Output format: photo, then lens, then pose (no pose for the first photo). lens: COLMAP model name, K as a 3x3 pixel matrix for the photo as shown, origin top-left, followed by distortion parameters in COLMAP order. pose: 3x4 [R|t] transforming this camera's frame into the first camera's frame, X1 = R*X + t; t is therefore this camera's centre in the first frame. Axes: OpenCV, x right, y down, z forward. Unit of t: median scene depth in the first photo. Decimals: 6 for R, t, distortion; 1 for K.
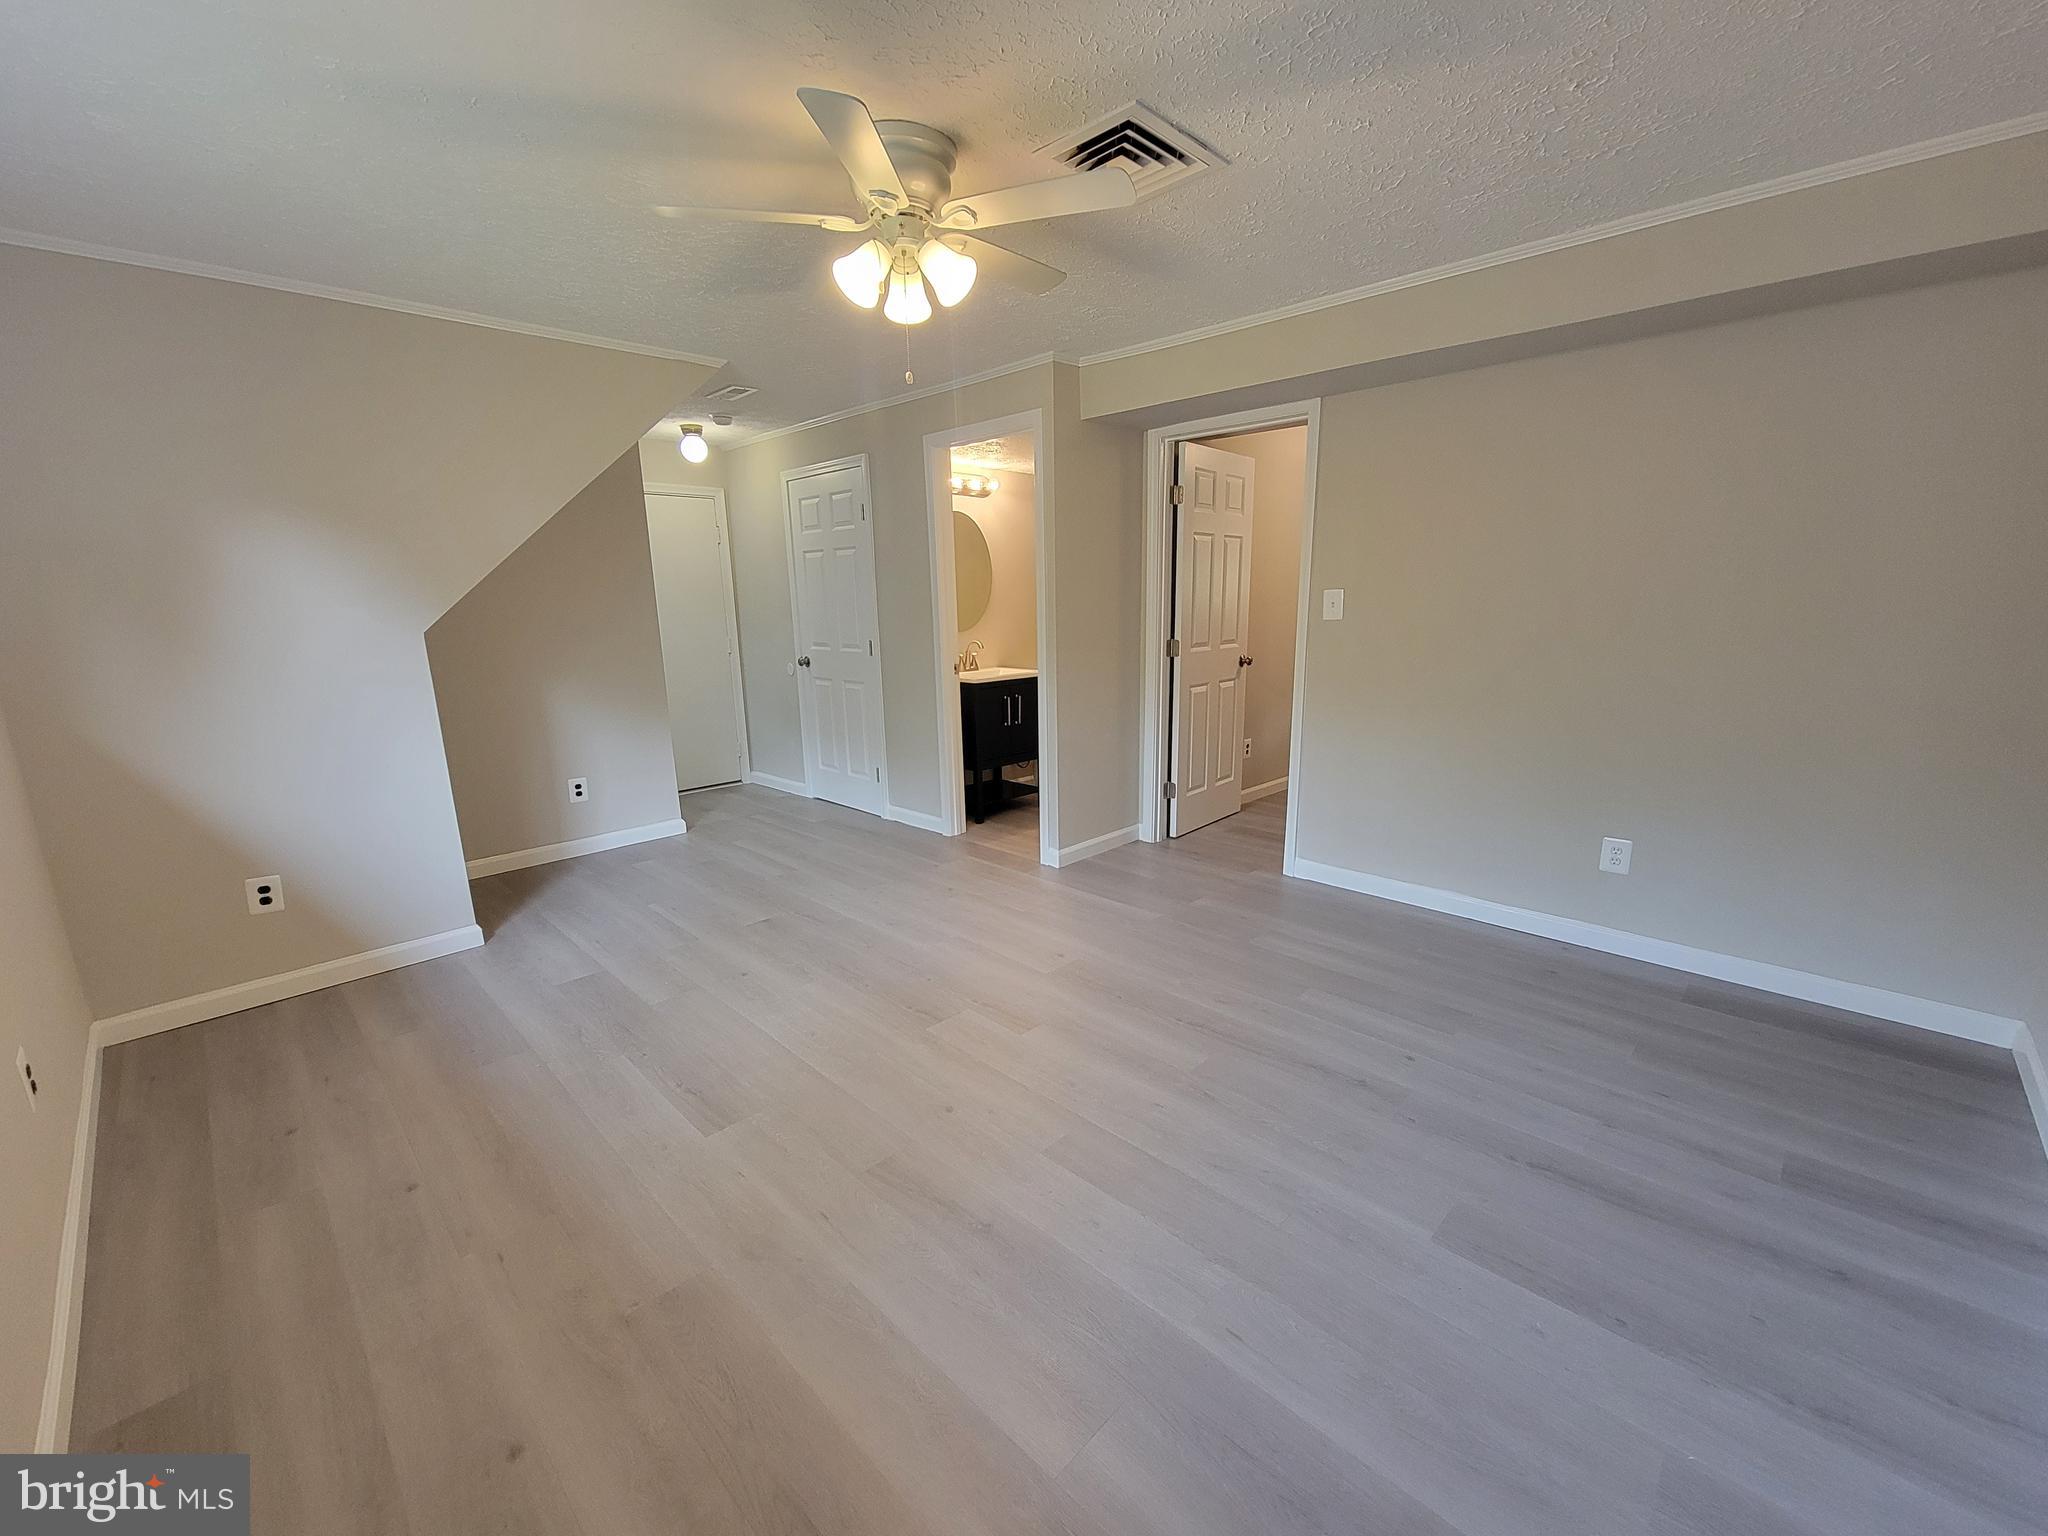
lens RADIAL K [[834.1, 0, 1028.4], [0, 834.1, 787.2], [0, 0, 1]] dist [-0.003060, -0.000499]
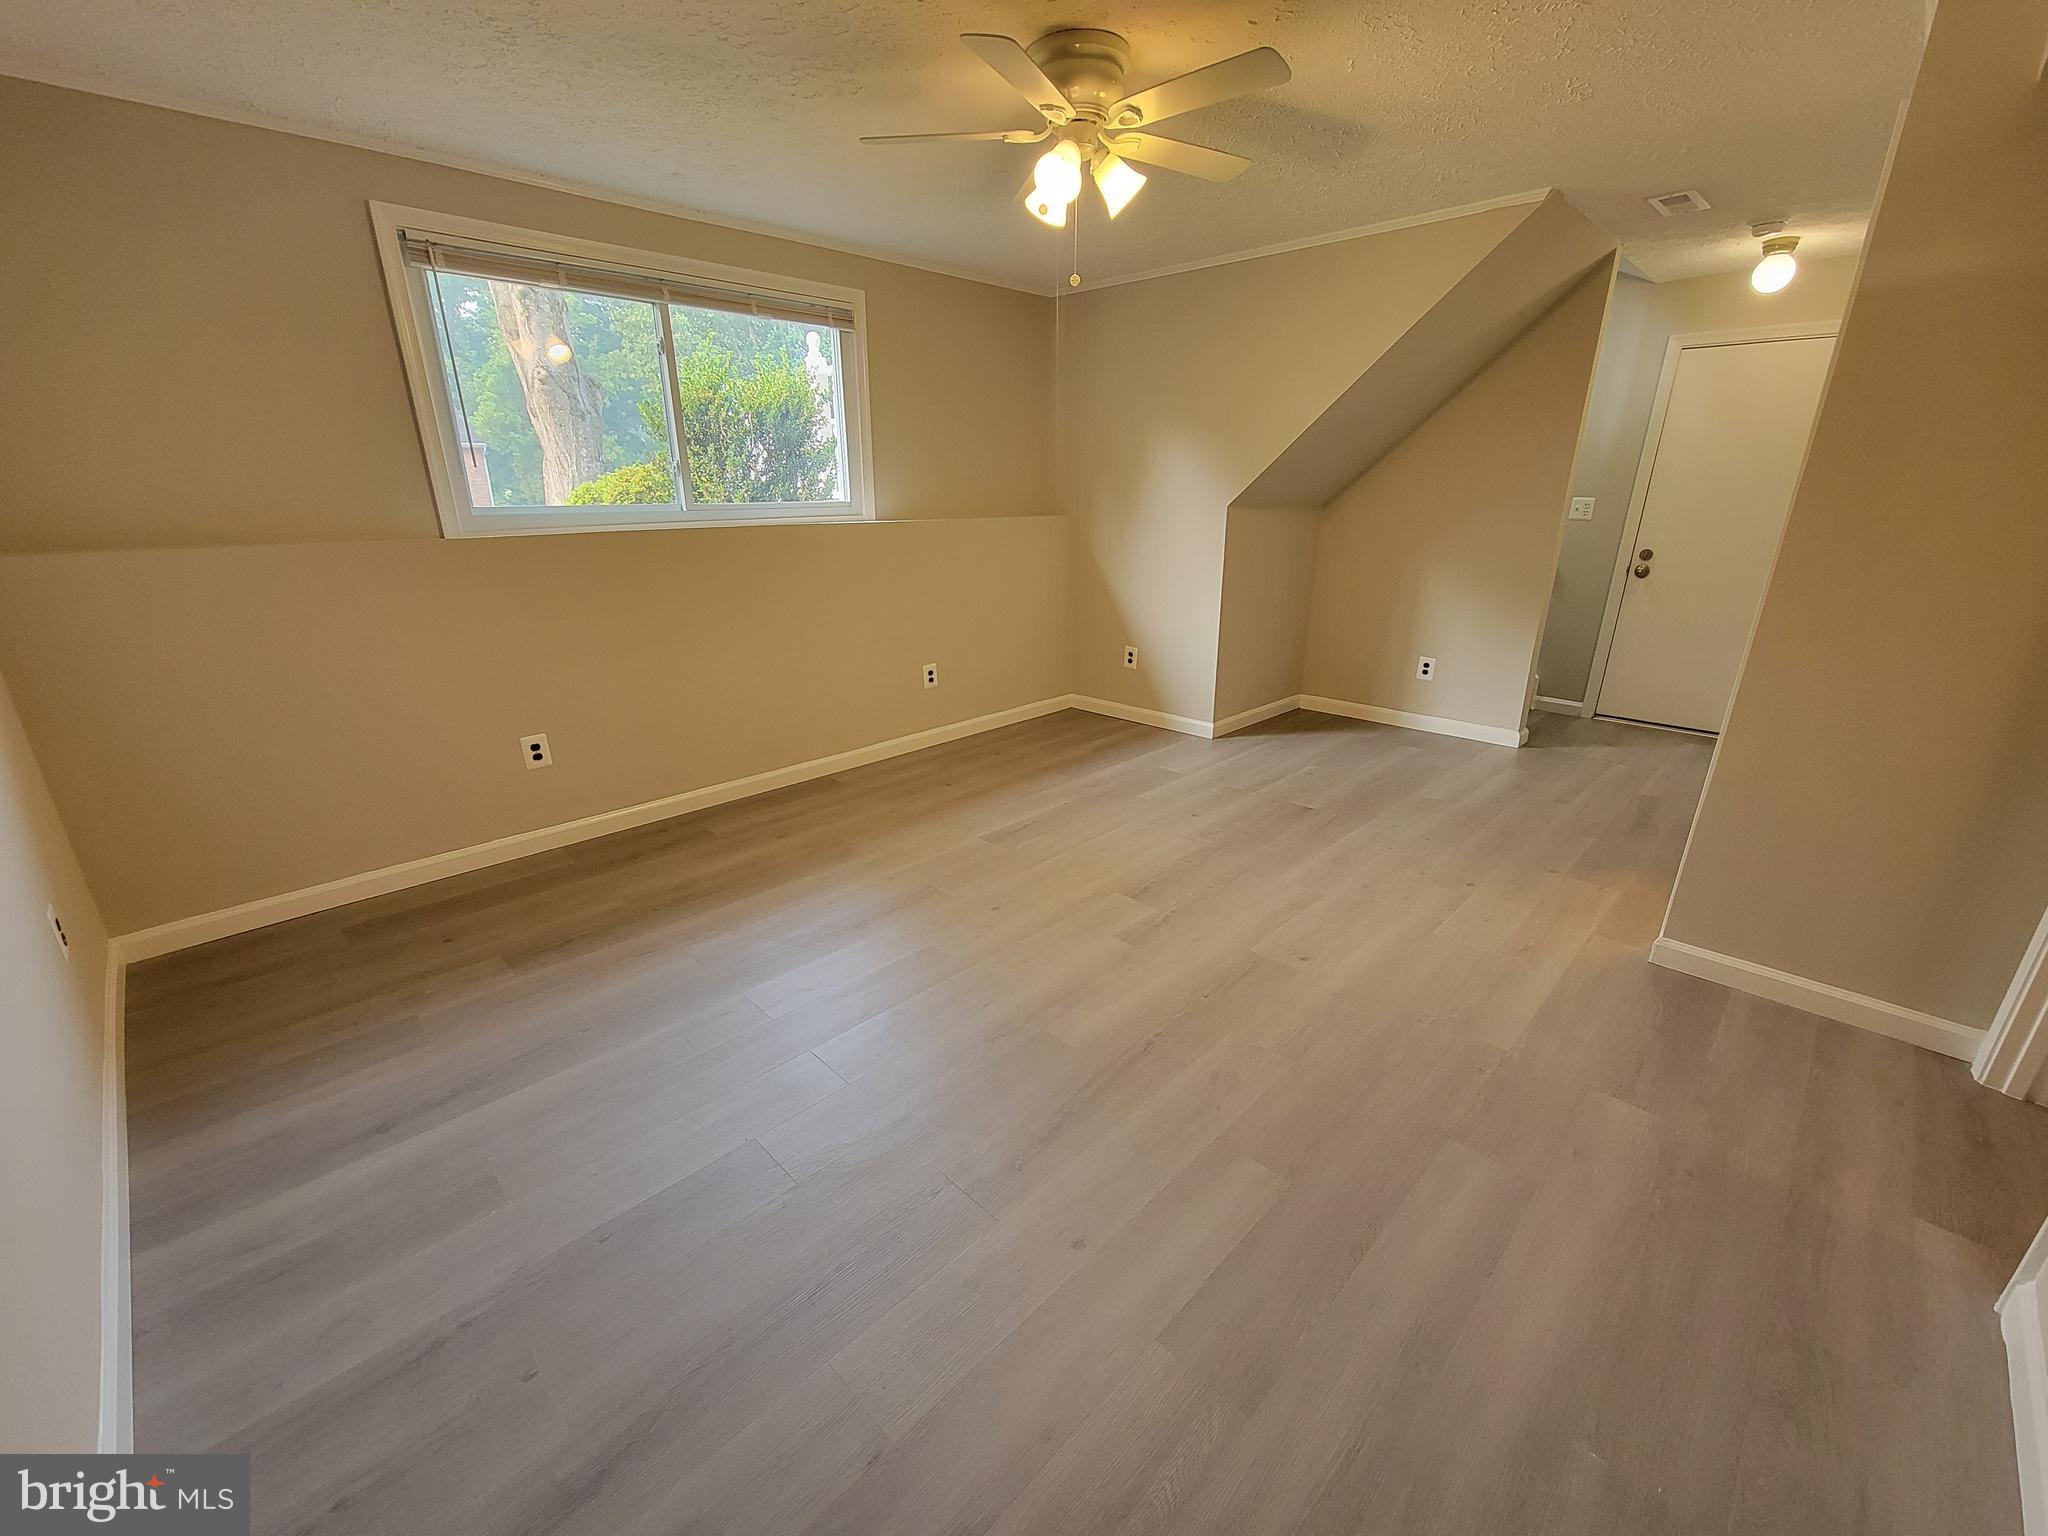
lens RADIAL K [[834.1, 0, 1028.4], [0, 834.1, 787.2], [0, 0, 1]] dist [-0.003060, -0.000499]
pose [[-0.000971, 0.358292, -0.933609, 0.645165], [-0.225166, 0.909557, 0.349295, -0.147882], [0.974320, 0.210556, 0.079792, 0.575264]]
